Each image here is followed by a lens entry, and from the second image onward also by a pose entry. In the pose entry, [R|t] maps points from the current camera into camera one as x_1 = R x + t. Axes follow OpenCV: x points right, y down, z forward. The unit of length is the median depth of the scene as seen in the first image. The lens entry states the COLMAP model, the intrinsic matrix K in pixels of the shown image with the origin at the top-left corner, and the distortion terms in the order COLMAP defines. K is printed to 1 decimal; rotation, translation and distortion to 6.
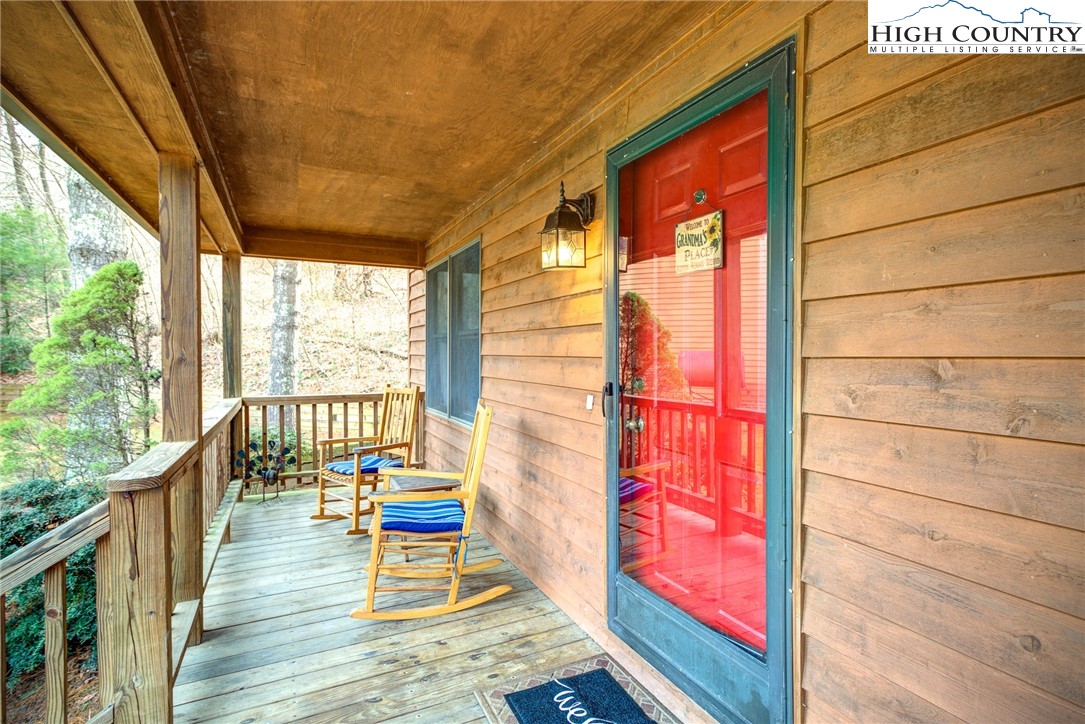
lens RADIAL K [[526.9, 0, 539.1], [0, 526.9, 361.8], [0, 0, 1]] dist [-0.004263, 0.001709]
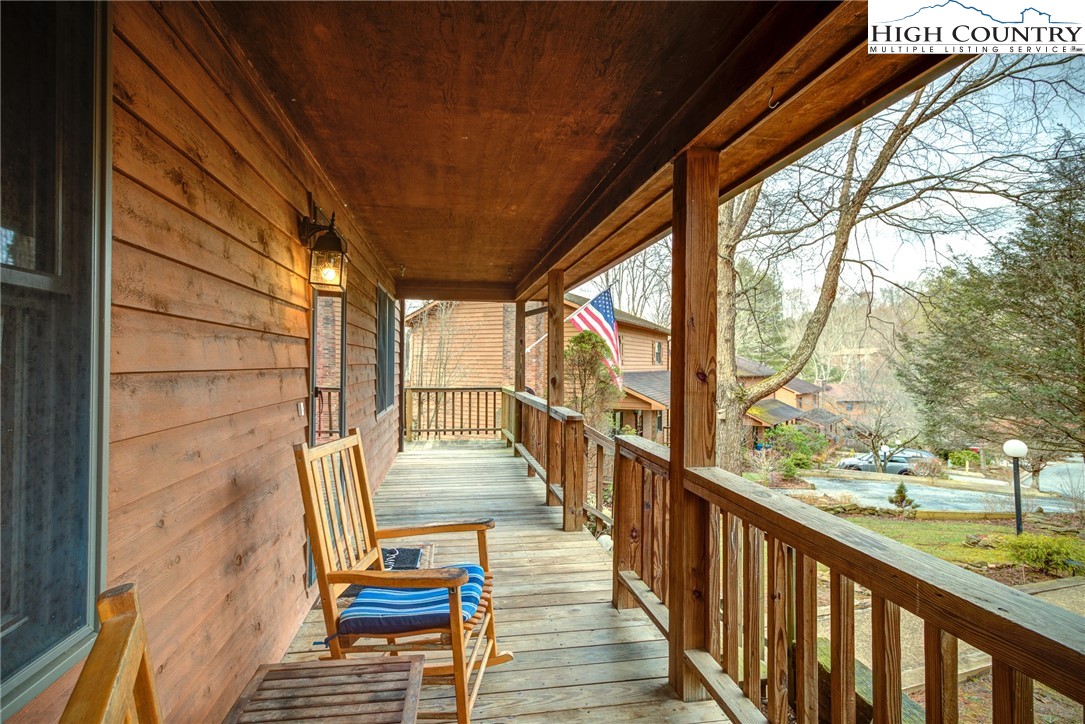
lens RADIAL K [[526.9, 0, 539.6], [0, 526.9, 361.9], [0, 0, 1]] dist [-0.004263, 0.001709]
pose [[-0.964333, 0.002171, 0.264685, -0.662953], [0.002257, 0.999997, 0.000018, -0.026898], [-0.264684, 0.000615, -0.964335, 1.945908]]
